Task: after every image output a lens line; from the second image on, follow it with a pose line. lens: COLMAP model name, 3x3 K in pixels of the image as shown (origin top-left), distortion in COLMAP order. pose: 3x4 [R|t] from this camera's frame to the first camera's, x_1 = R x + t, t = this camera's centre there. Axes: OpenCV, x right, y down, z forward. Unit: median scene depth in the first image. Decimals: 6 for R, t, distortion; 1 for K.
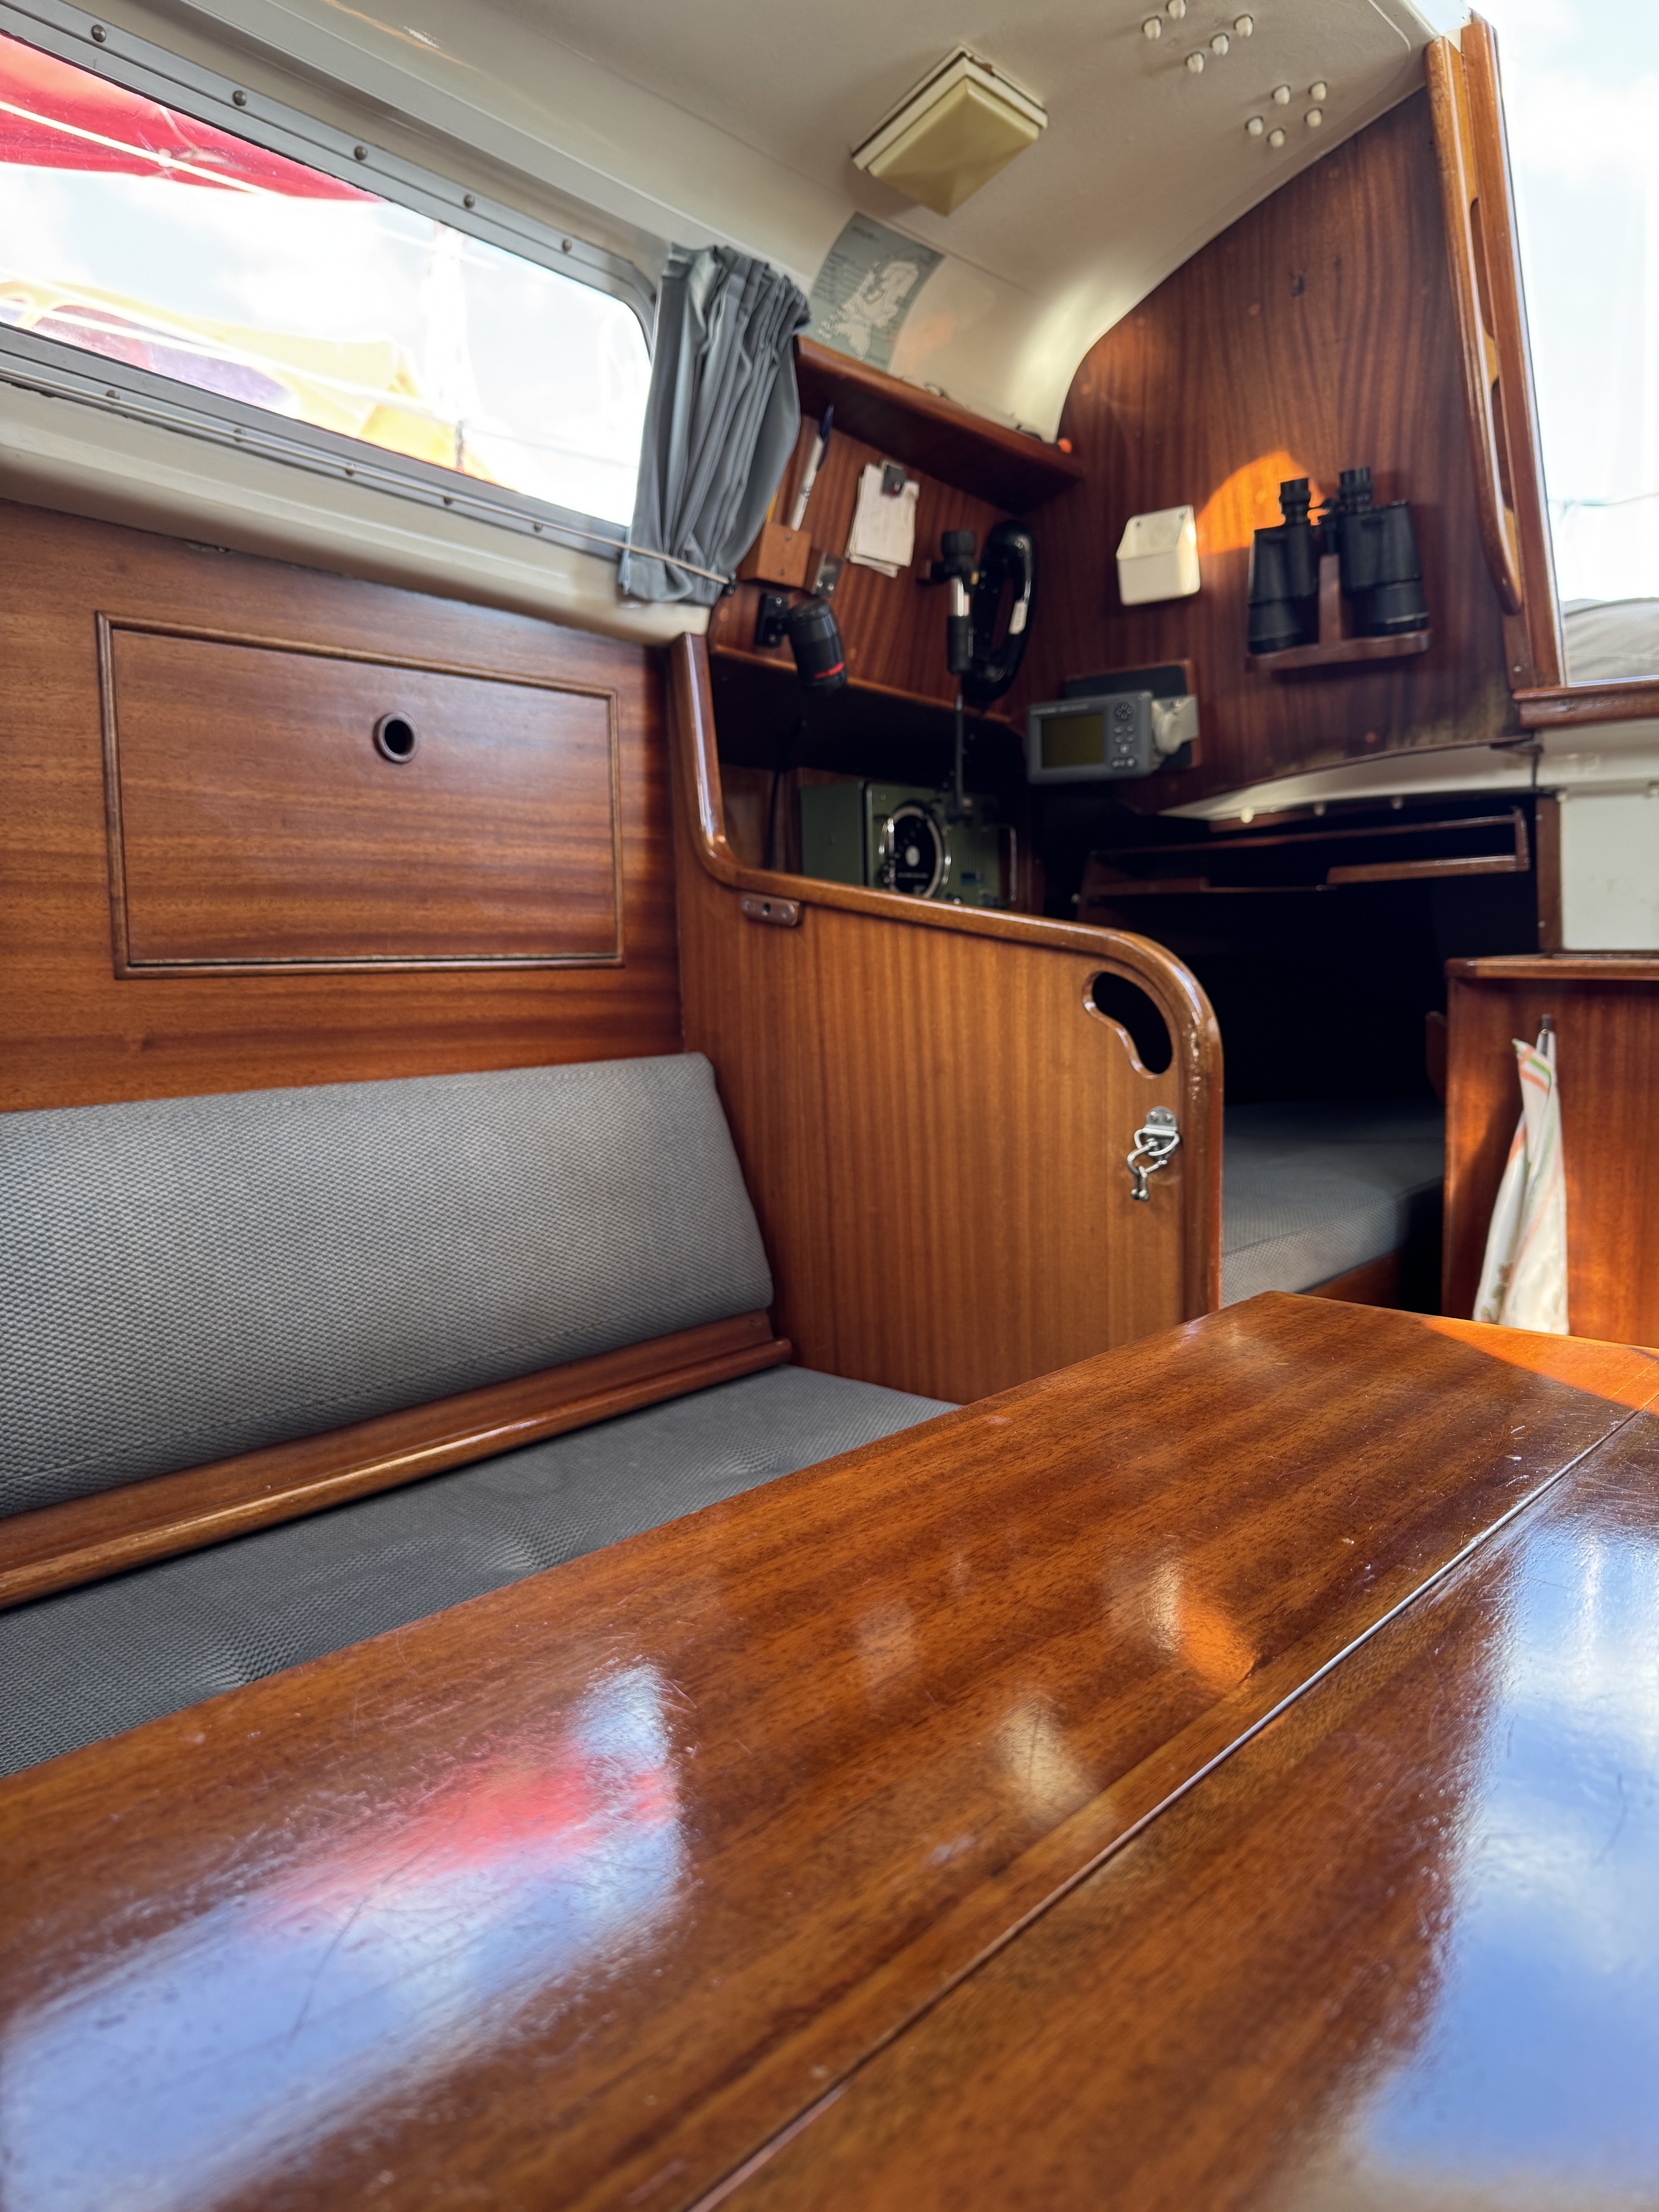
lens RADIAL K [[1540.8, 0, 704.6], [0, 1540.8, 1112.0], [0, 0, 1]] dist [0.006415, -0.068520]
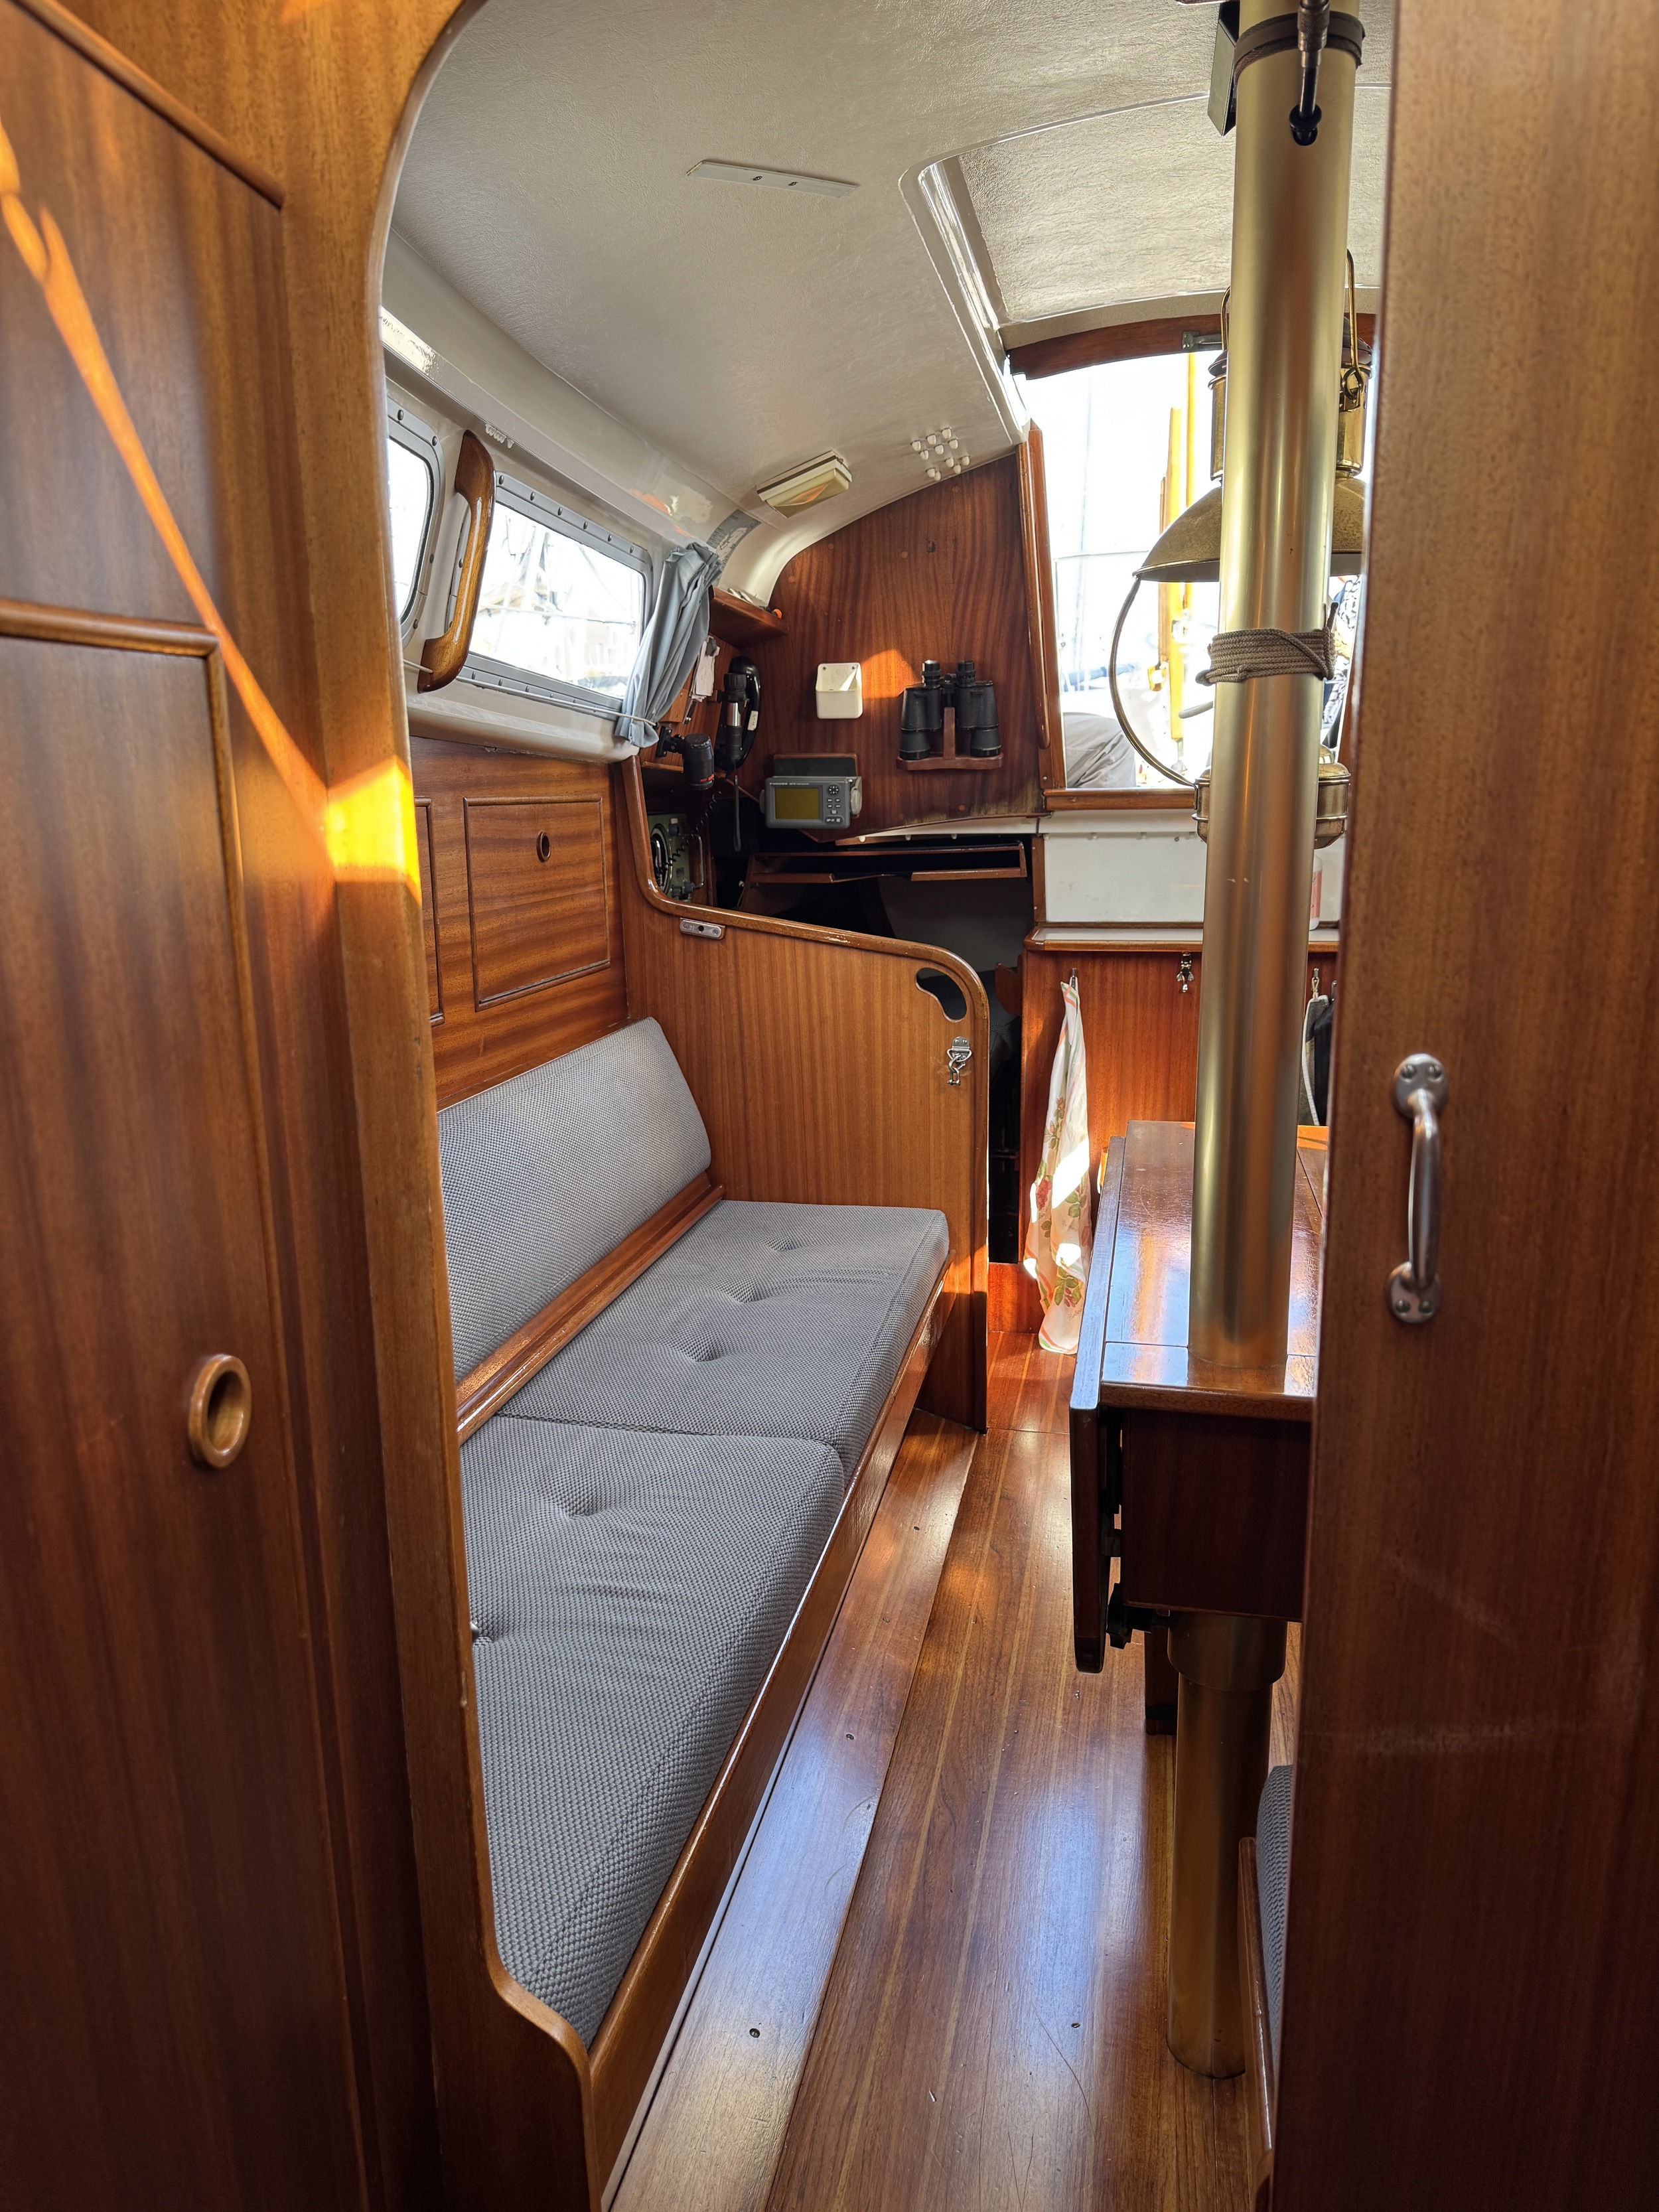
lens RADIAL K [[1540.8, 0, 704.6], [0, 1540.8, 1112.0], [0, 0, 1]] dist [0.006415, -0.068520]
pose [[0.879464, -0.101186, 0.465085, -0.771398], [0.062118, 0.993185, 0.098619, -0.102975], [-0.471894, -0.057841, 0.879756, -0.486920]]
